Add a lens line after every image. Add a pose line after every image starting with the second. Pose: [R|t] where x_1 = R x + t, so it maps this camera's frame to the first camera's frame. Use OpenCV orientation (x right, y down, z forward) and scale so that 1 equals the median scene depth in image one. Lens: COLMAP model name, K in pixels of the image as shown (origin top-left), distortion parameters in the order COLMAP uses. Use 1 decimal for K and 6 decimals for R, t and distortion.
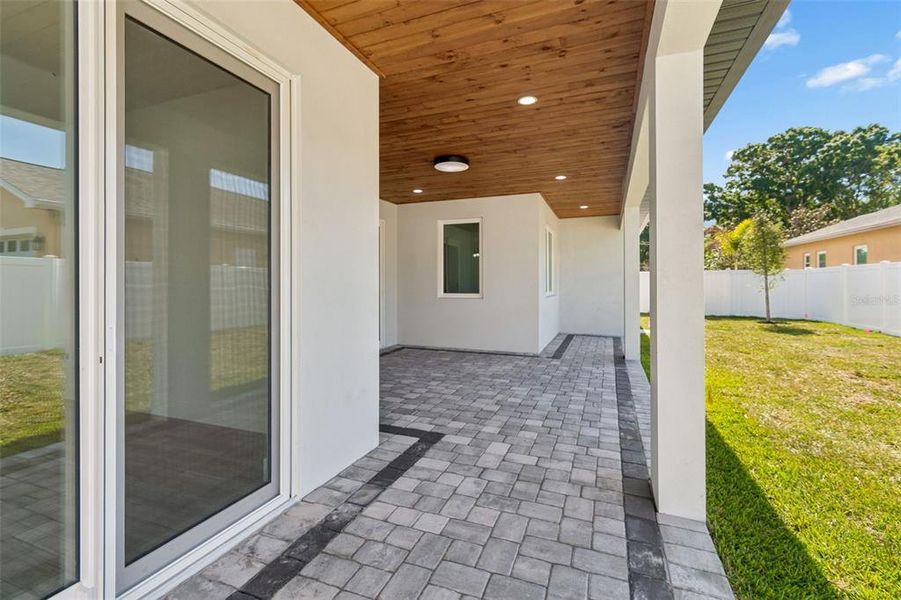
lens RADIAL K [[403.1, 0, 451.1], [0, 403.1, 284.7], [0, 0, 1]] dist [0.002250, 0.000083]
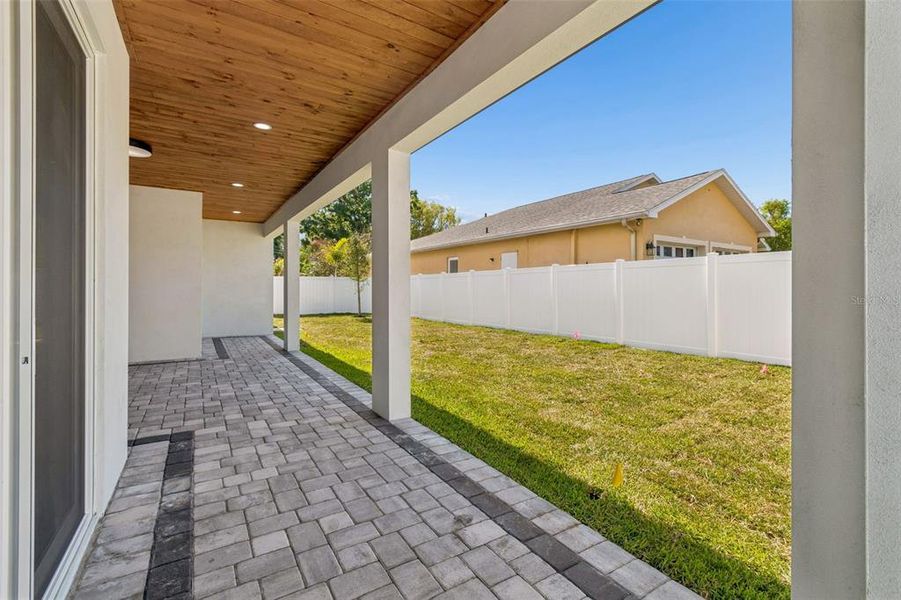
lens RADIAL K [[403.1, 0, 451.1], [0, 403.1, 284.7], [0, 0, 1]] dist [0.002250, 0.000083]
pose [[0.586807, 0.010417, 0.809660, -0.260665], [-0.000707, 0.999923, -0.012352, 0.008190], [-0.809727, 0.006676, 0.586769, -0.072129]]
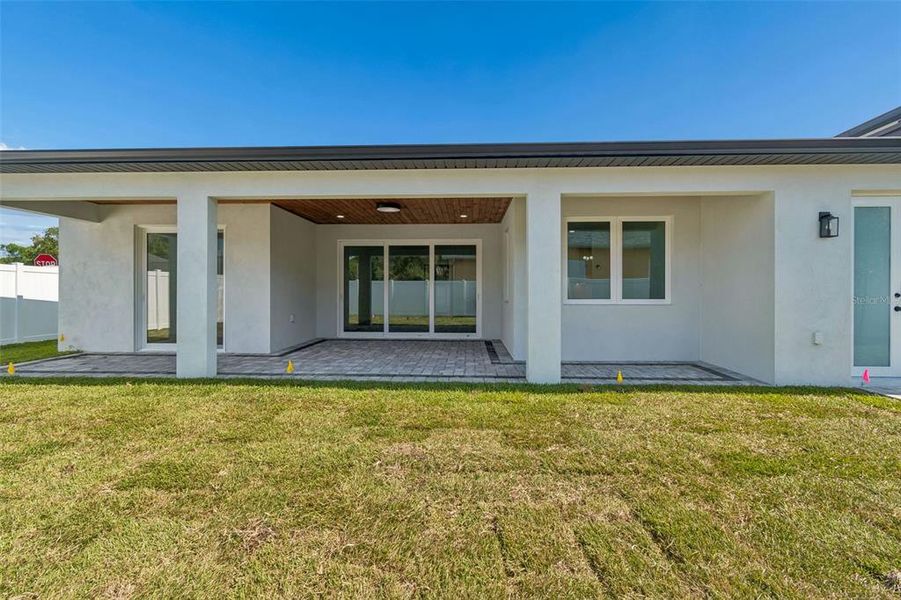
lens RADIAL K [[405.8, 0, 451.6], [0, 405.8, 289.9], [0, 0, 1]] dist [0.003378, 0.000371]
pose [[0.328527, 0.002171, -0.944492, 1.344821], [-0.002092, 0.999997, 0.001571, -0.001116], [0.944492, 0.001460, 0.328531, 0.654623]]
